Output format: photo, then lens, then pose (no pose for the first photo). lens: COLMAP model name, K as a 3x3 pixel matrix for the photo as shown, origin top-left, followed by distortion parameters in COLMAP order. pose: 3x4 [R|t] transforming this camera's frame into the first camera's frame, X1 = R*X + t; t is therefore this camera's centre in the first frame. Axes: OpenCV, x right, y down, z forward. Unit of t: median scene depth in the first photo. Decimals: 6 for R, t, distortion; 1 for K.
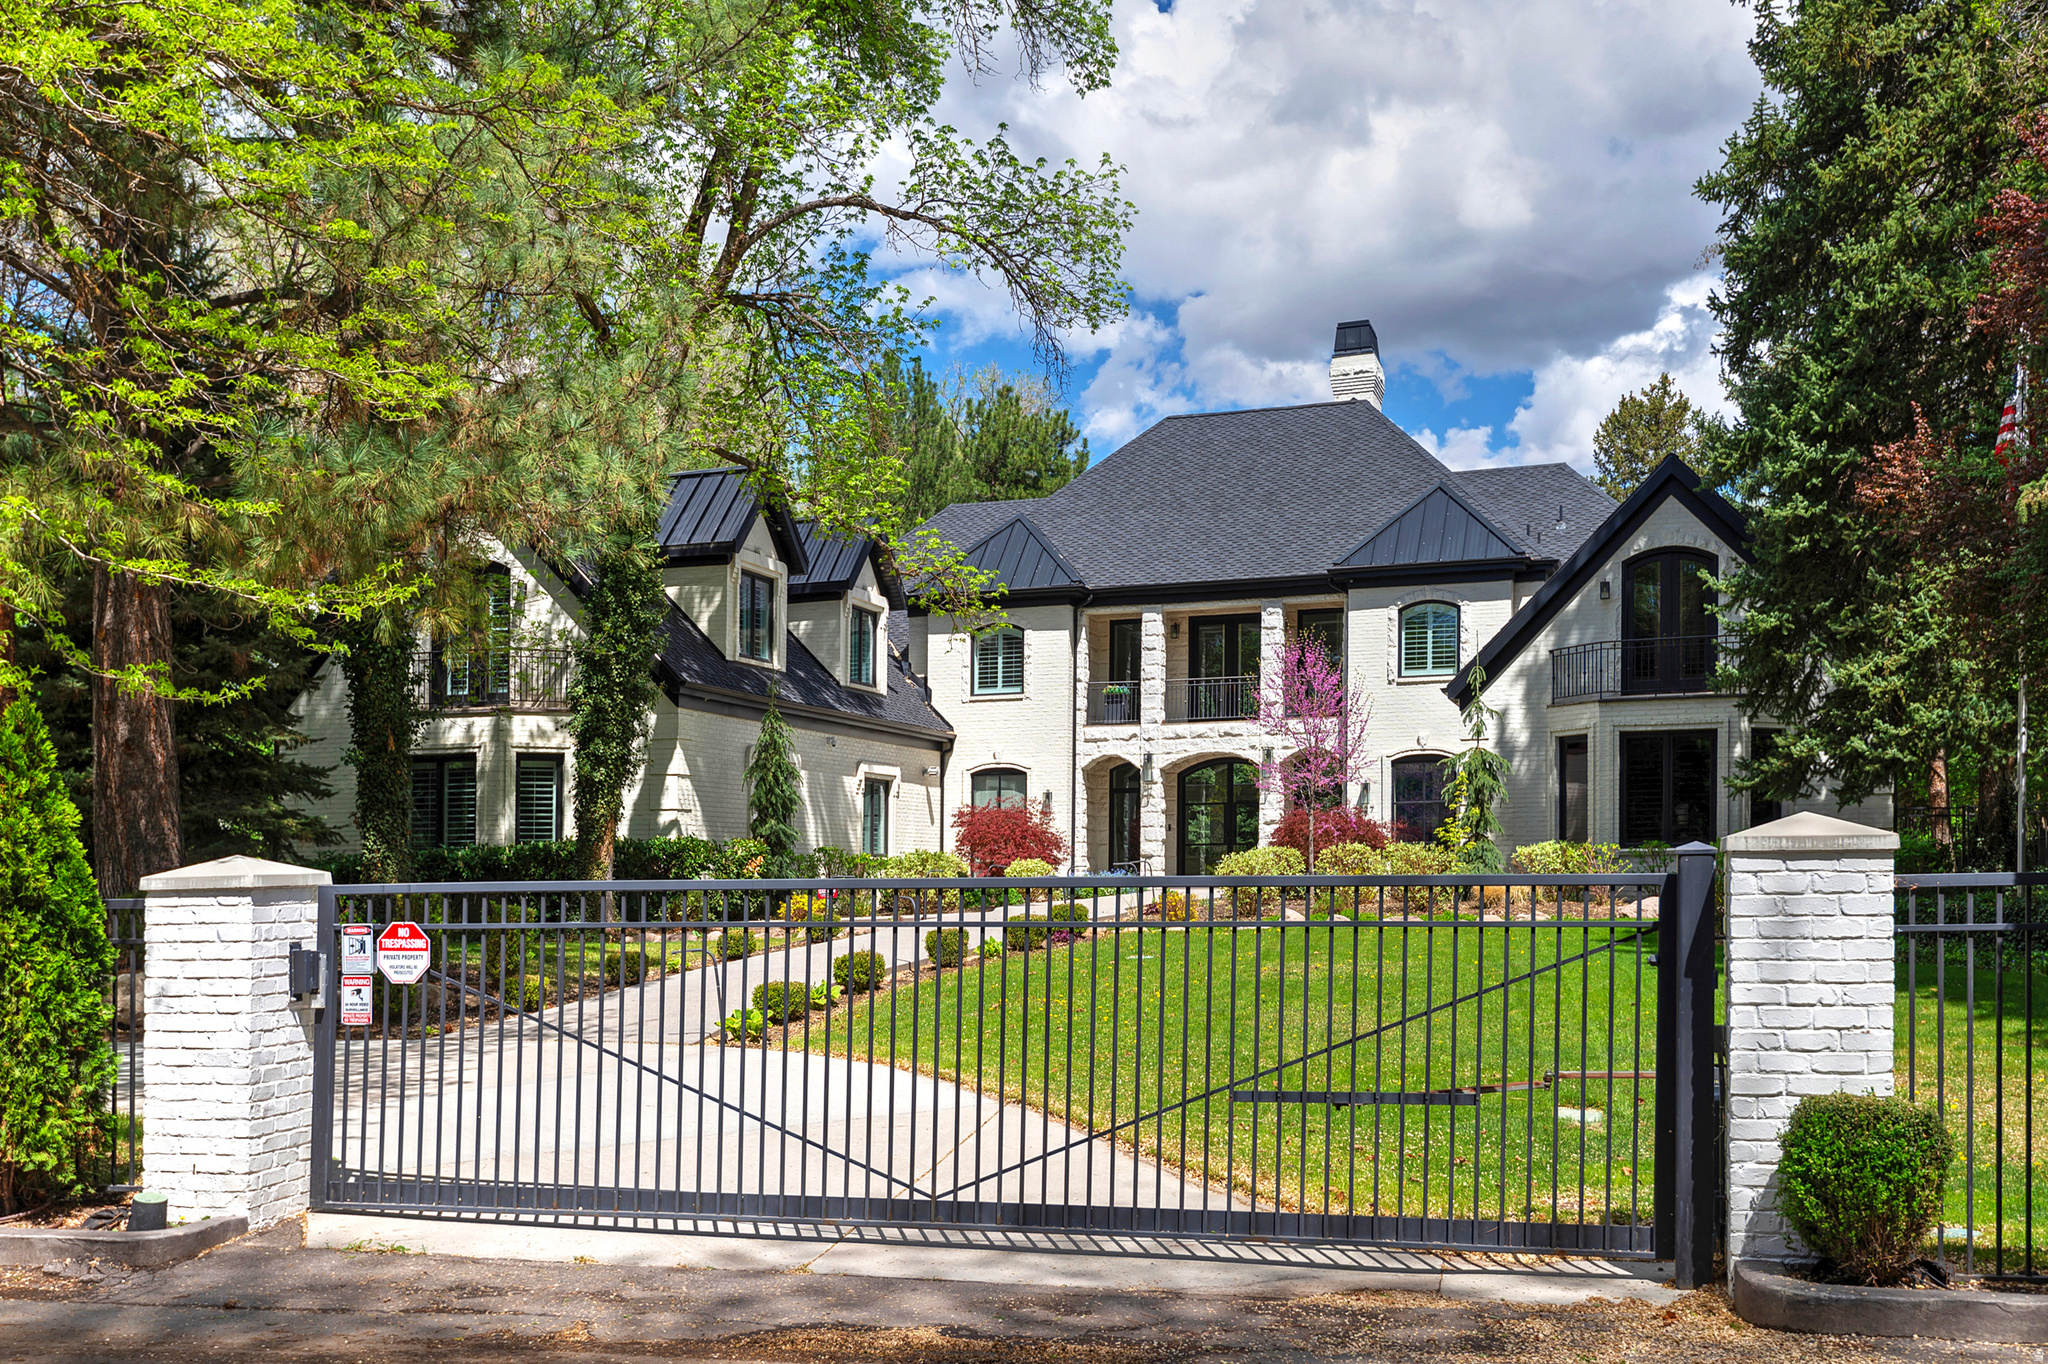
lens RADIAL K [[1888.4, 0, 1024.0], [0, 1888.4, 682.0], [0, 0, 1]] dist [-0.003690, 0.000392]
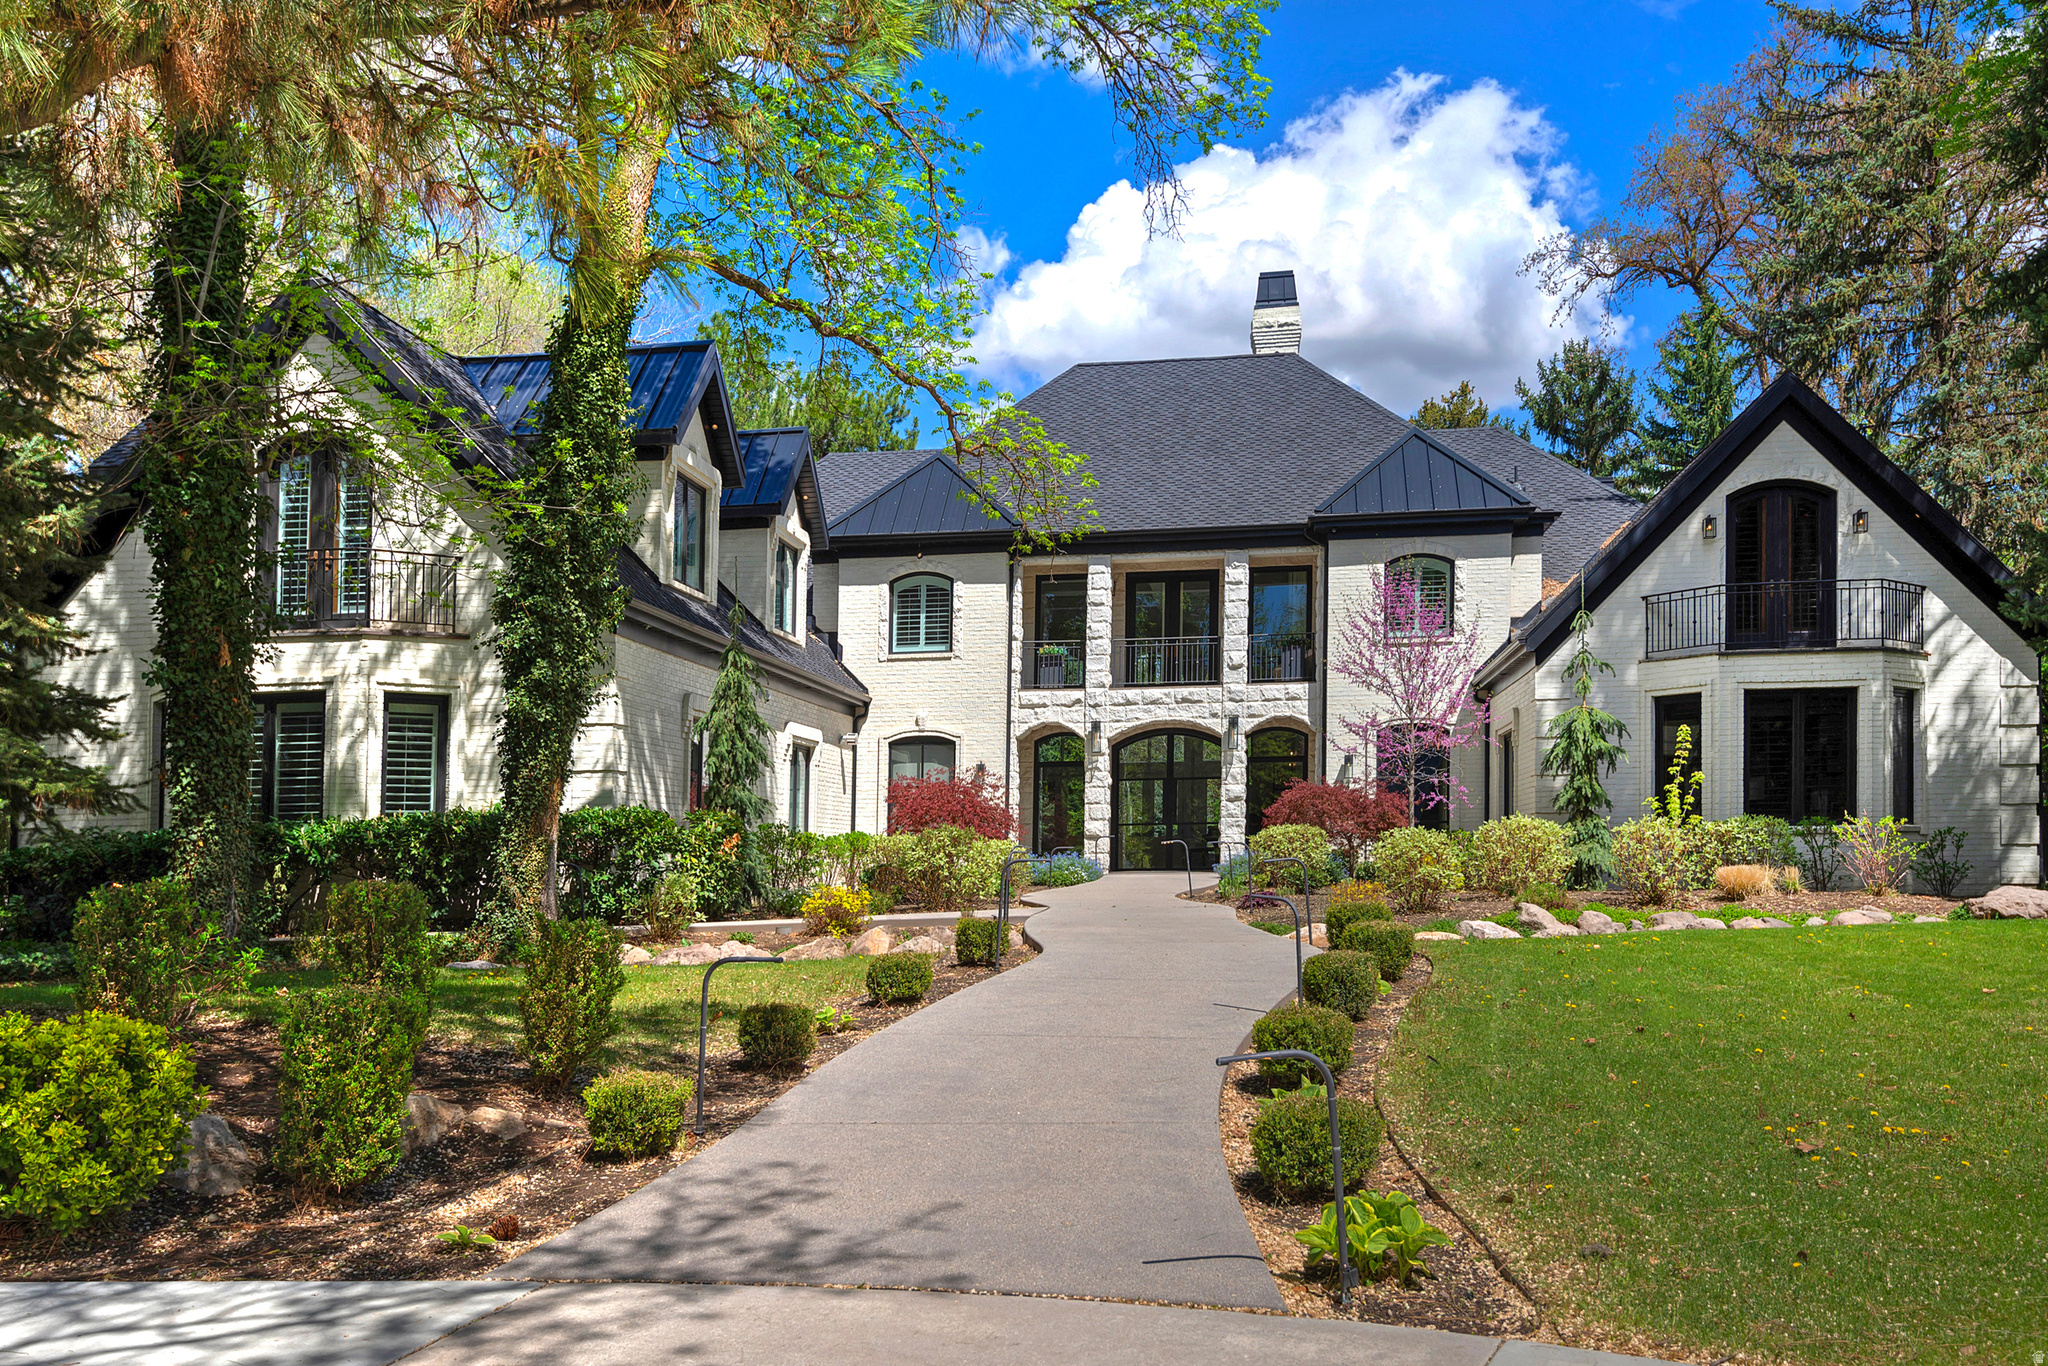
lens RADIAL K [[1691.5, 0, 1070.8], [0, 1691.5, 687.0], [0, 0, 1]] dist [0.002522, -0.000679]
pose [[0.983493, 0.017213, 0.180126, -0.088783], [-0.017449, 0.999848, -0.000278, 0.022071], [-0.180103, -0.002869, 0.983644, 0.216609]]
